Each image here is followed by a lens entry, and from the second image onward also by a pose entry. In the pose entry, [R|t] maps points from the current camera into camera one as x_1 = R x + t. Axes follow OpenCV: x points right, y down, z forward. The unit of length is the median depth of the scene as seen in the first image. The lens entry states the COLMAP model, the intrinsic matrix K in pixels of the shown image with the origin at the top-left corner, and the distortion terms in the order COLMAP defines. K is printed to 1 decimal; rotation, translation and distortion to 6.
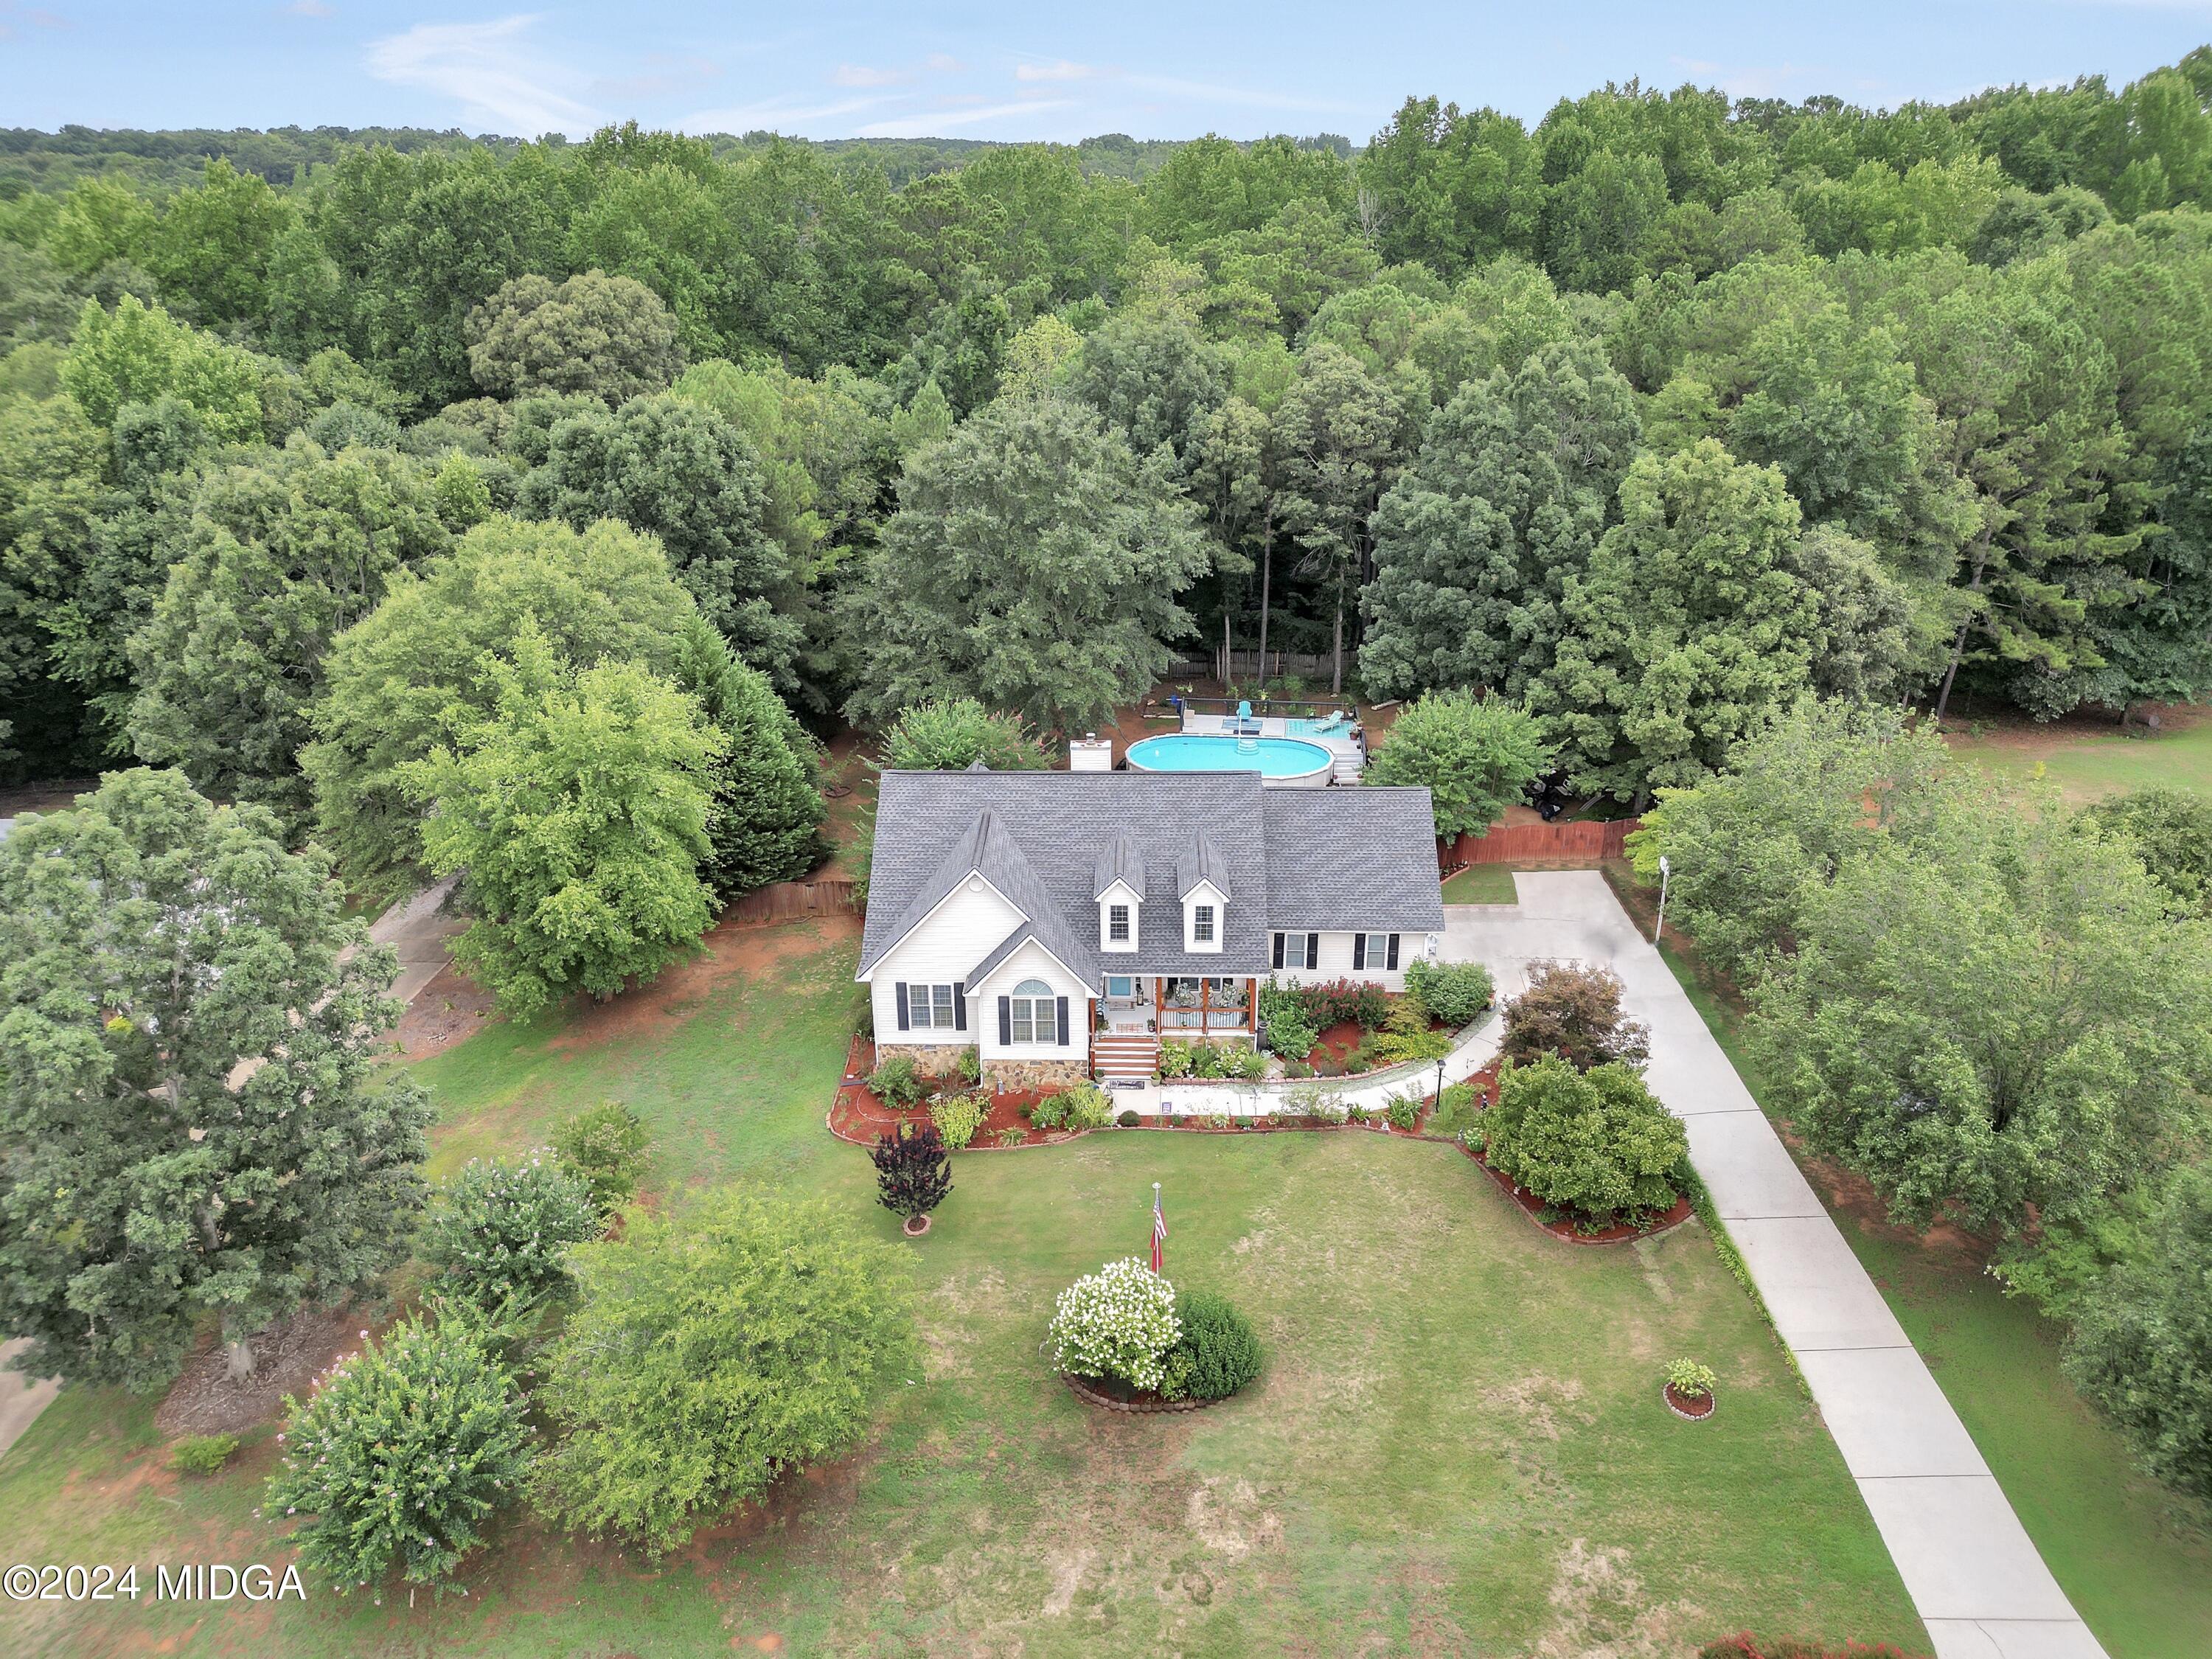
lens RADIAL K [[1557.7, 0, 1100.8], [0, 1557.7, 816.0], [0, 0, 1]] dist [0.095617, -0.104074]
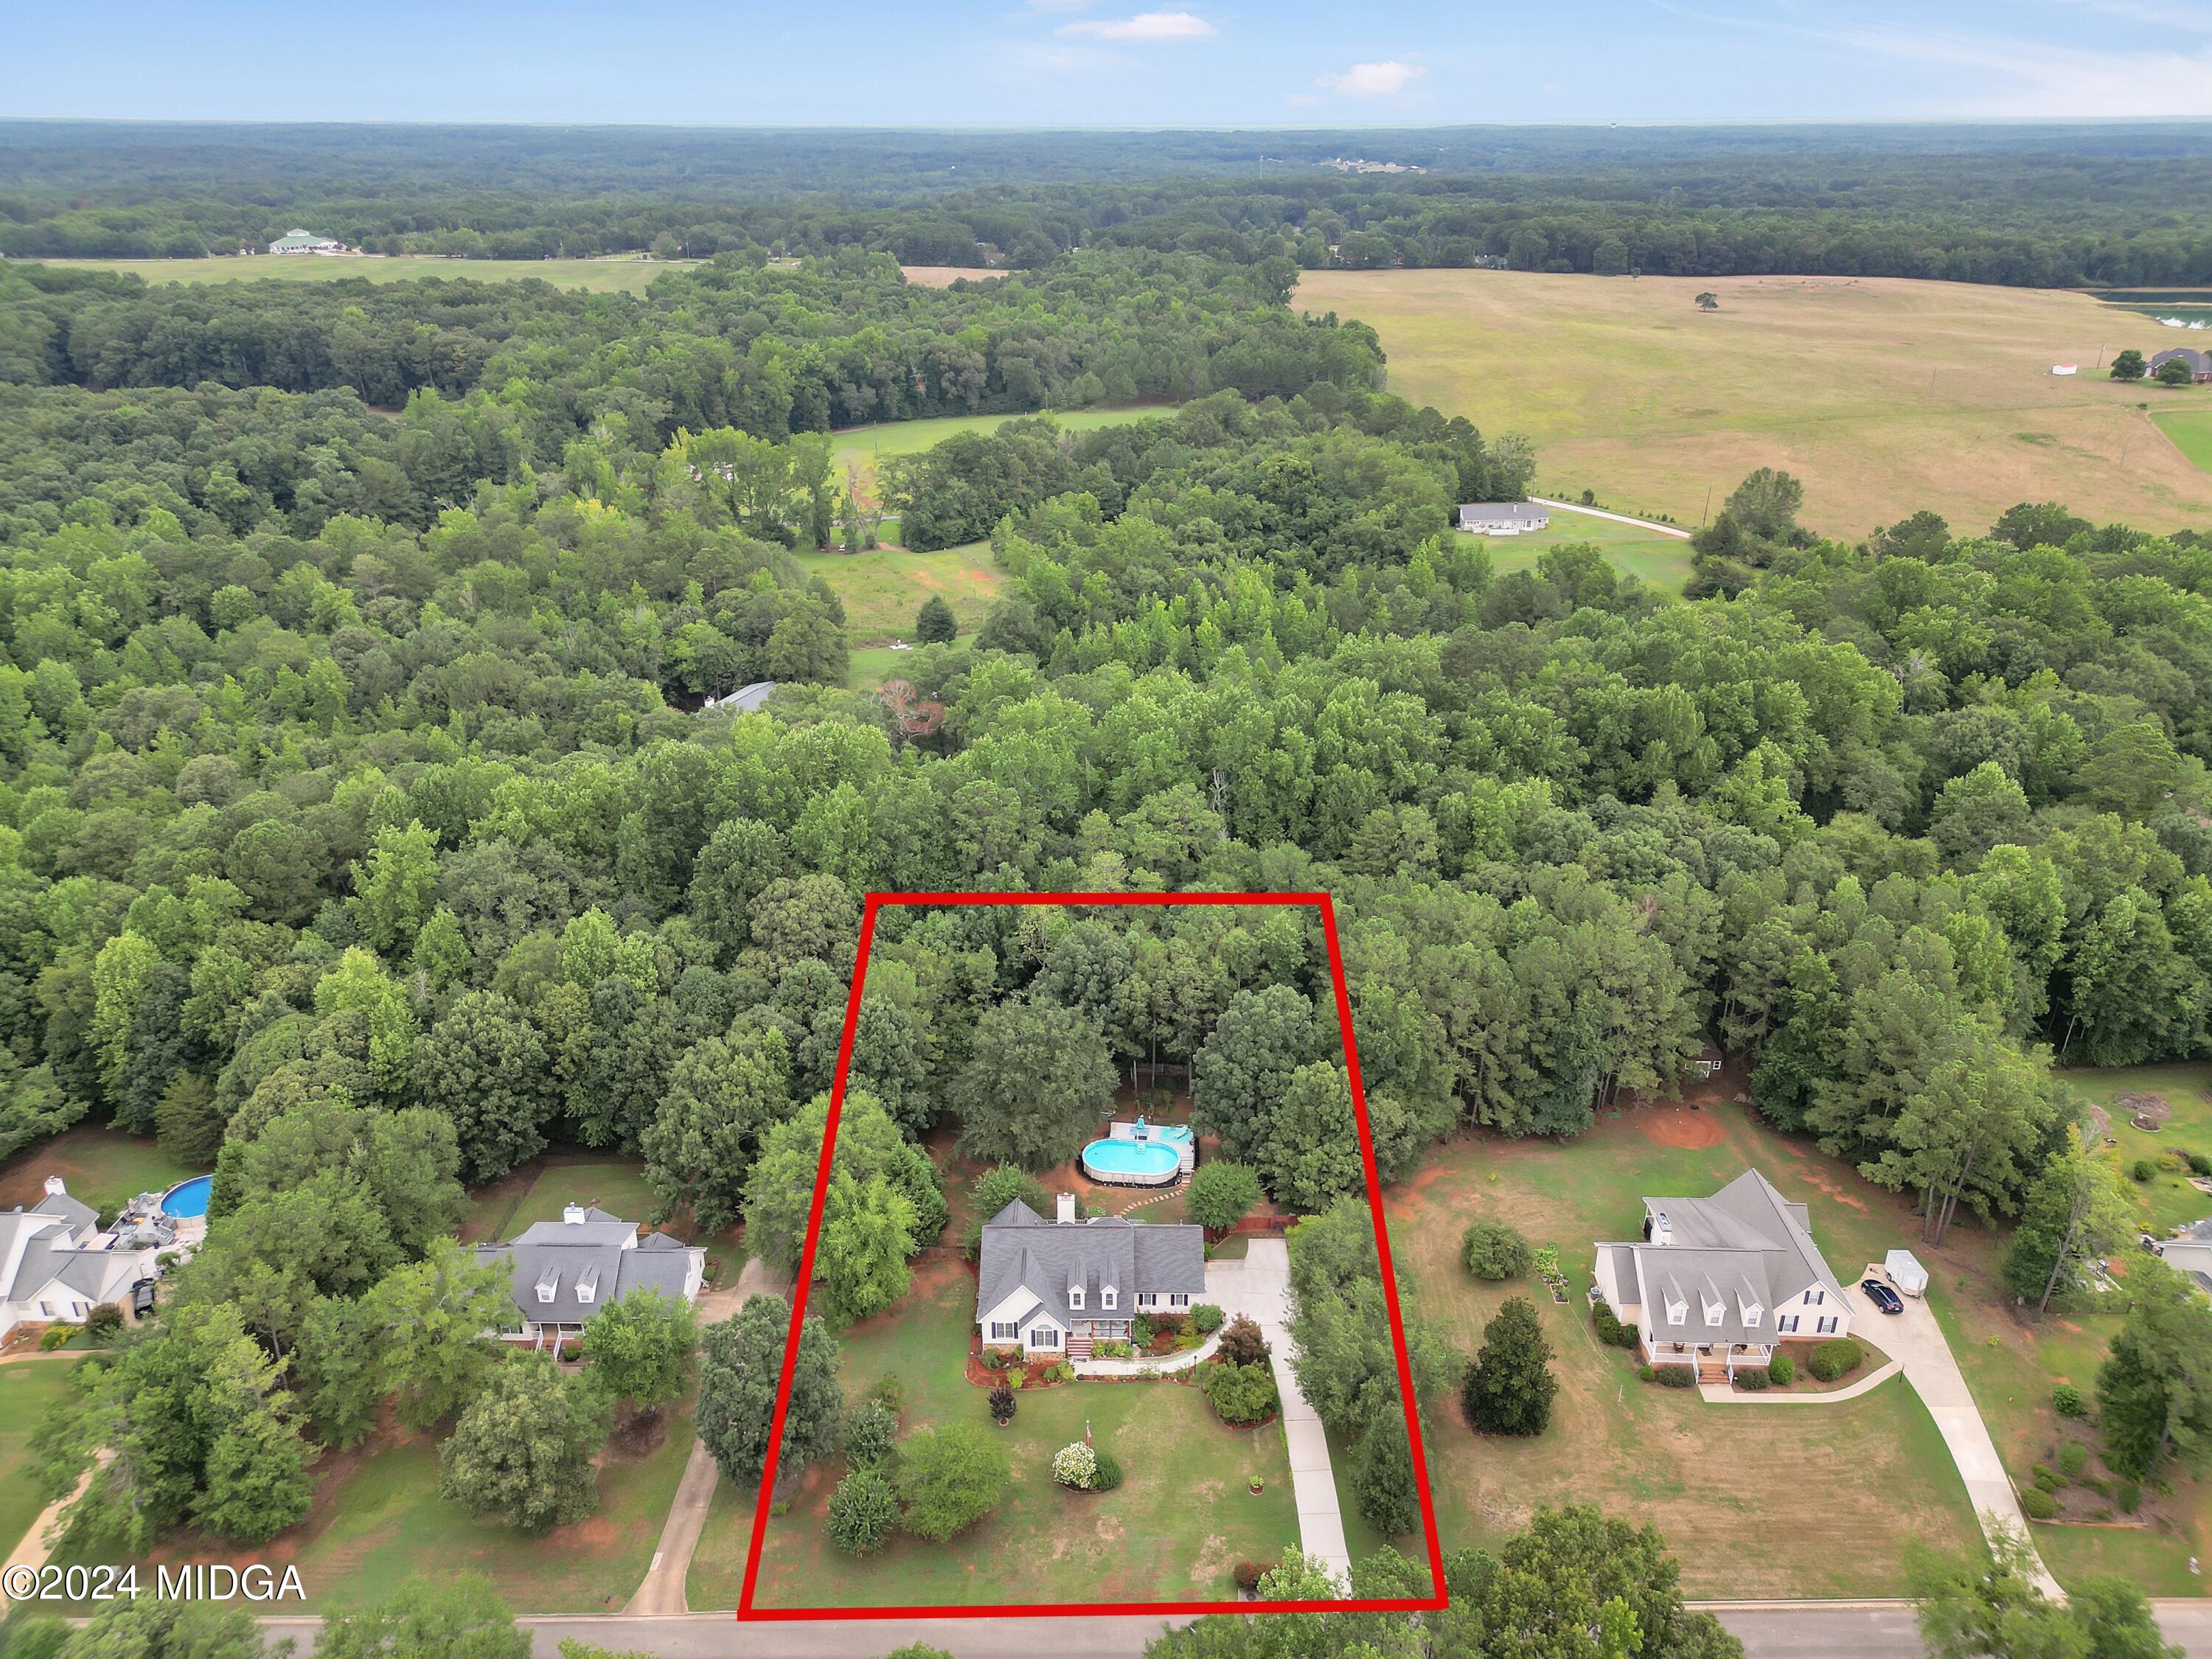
lens RADIAL K [[1557.7, 0, 1100.8], [0, 1557.7, 816.0], [0, 0, 1]] dist [0.095617, -0.104074]
pose [[0.999833, -0.001203, 0.018217, 0.004584], [0.000800, 0.999756, 0.022087, -0.794342], [-0.018239, -0.022069, 0.999590, -1.608296]]
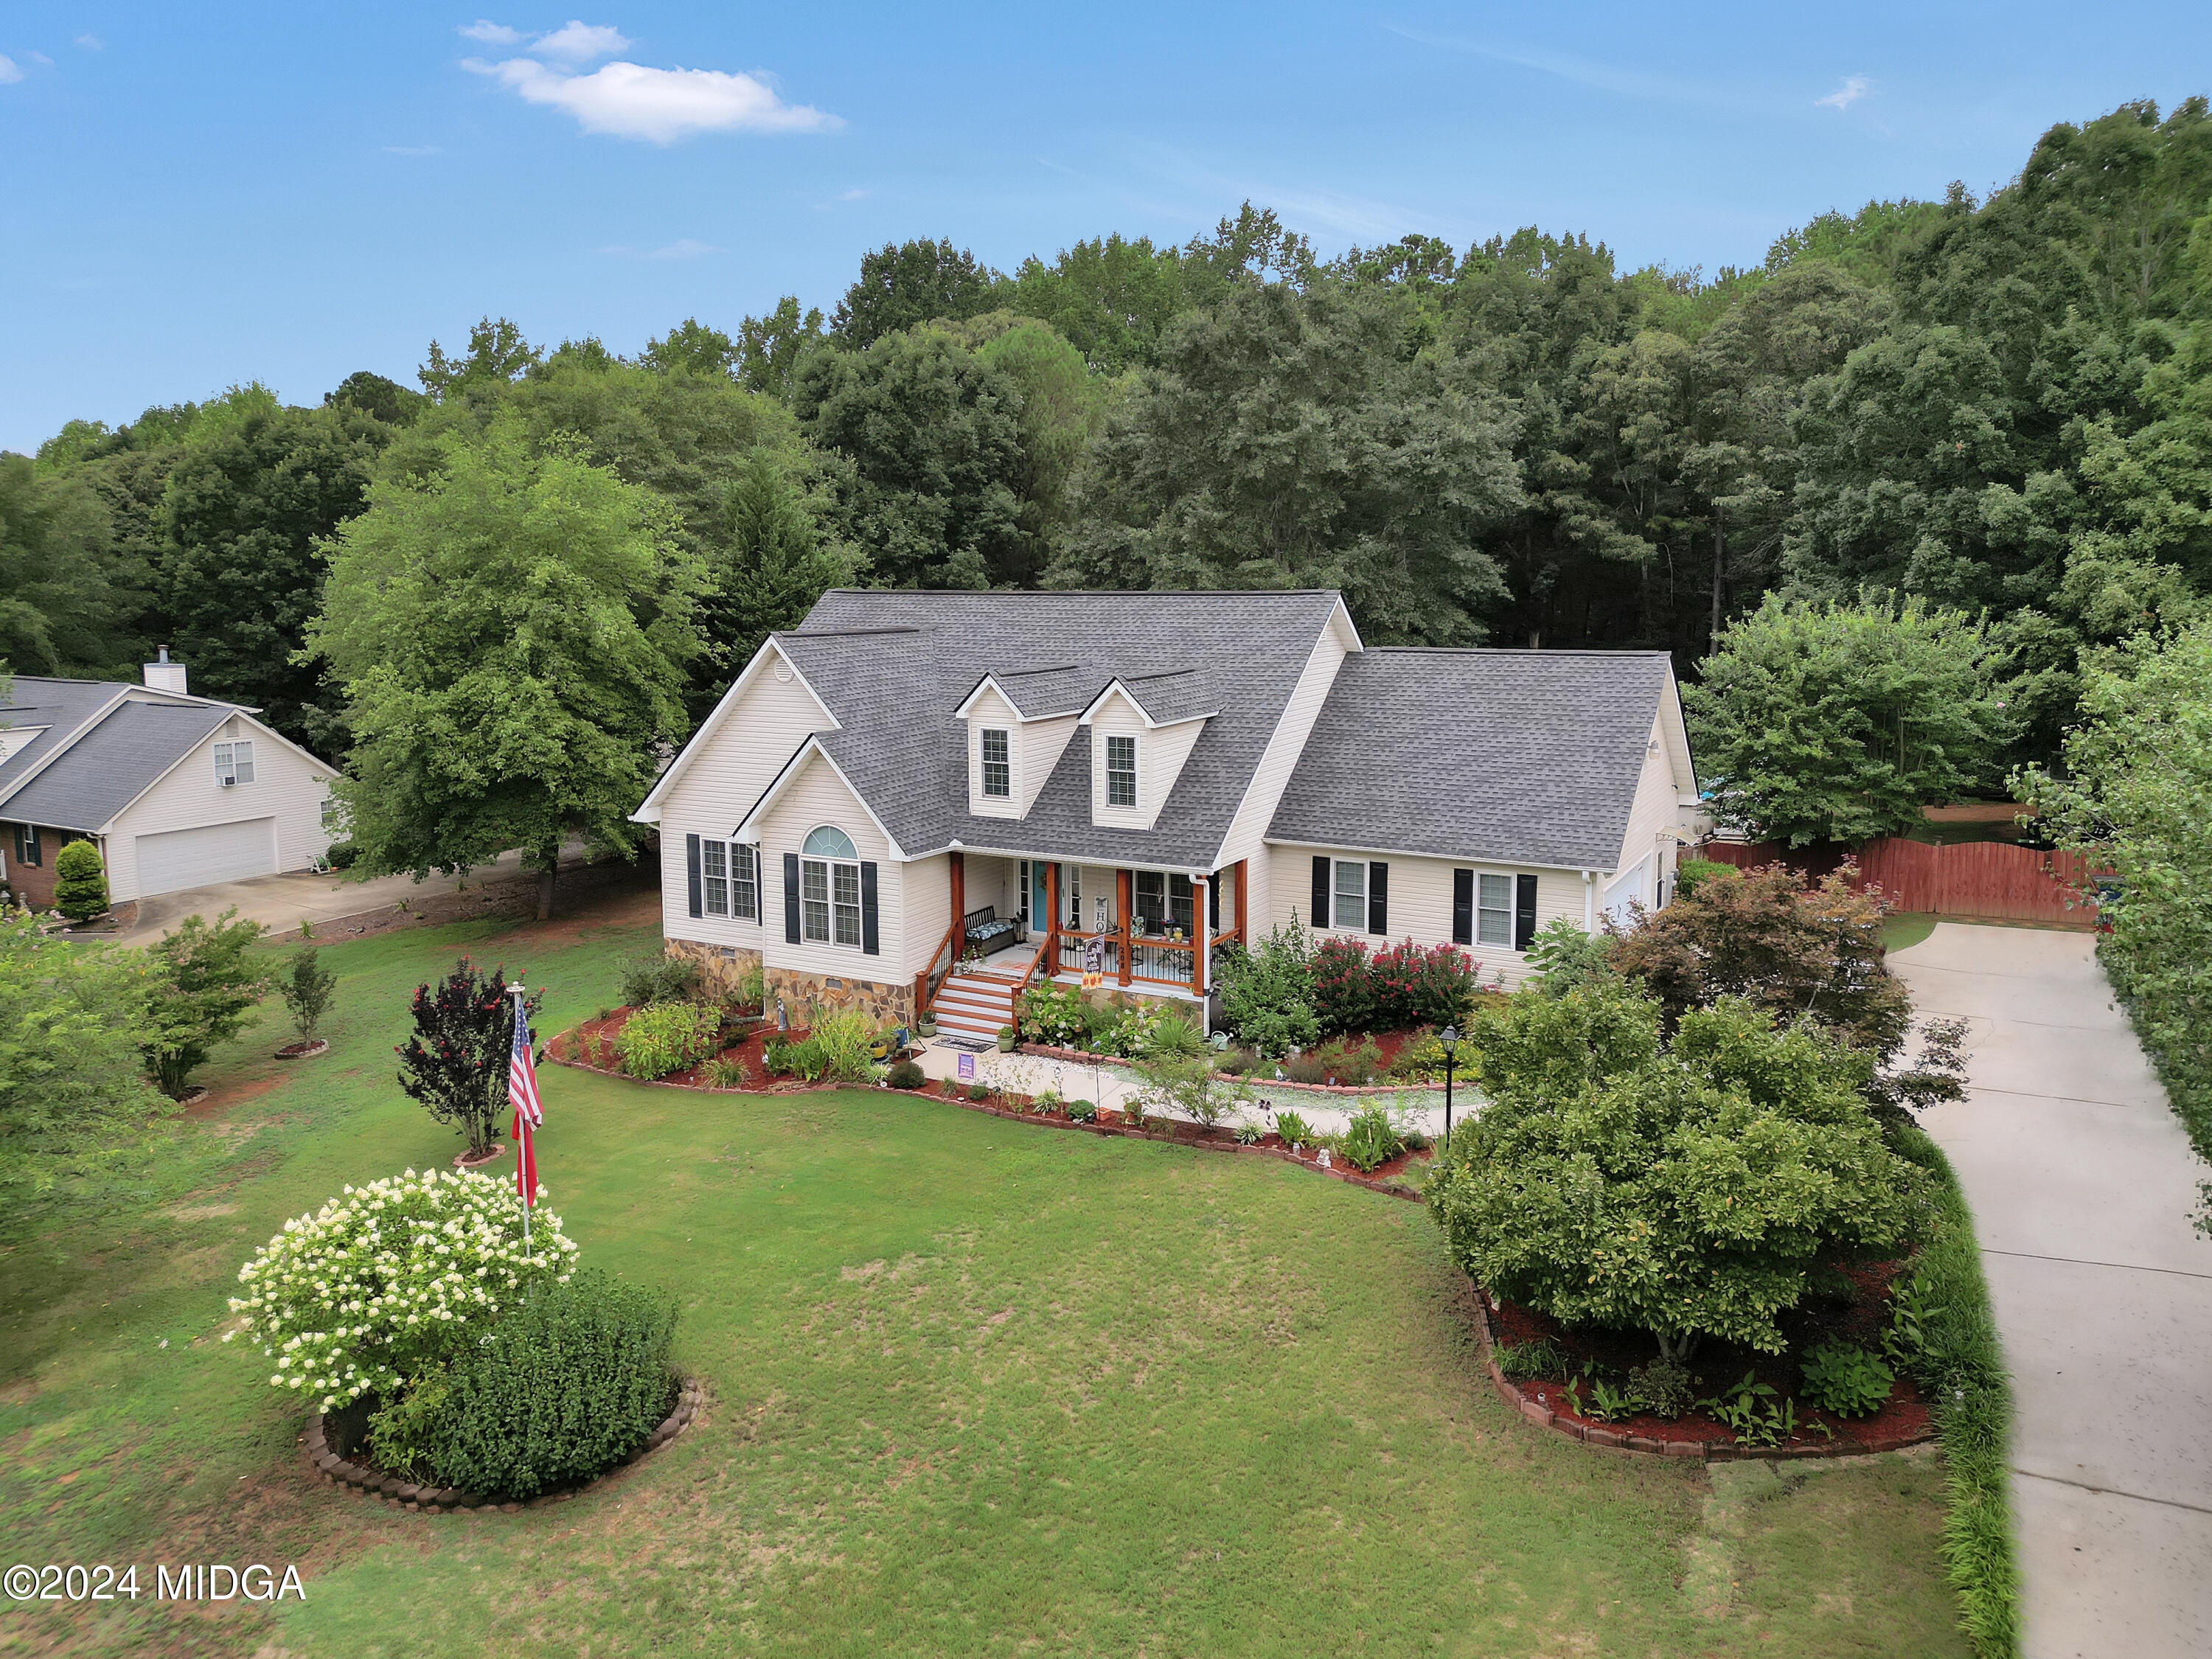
lens RADIAL K [[1569.7, 0, 1120.6], [0, 1569.7, 757.4], [0, 0, 1]] dist [0.096561, -0.108218]
pose [[0.889777, 0.057737, -0.452728, 0.321033], [-0.176068, 0.958603, -0.223786, 0.190184], [0.421066, 0.278831, 0.863109, 0.500194]]
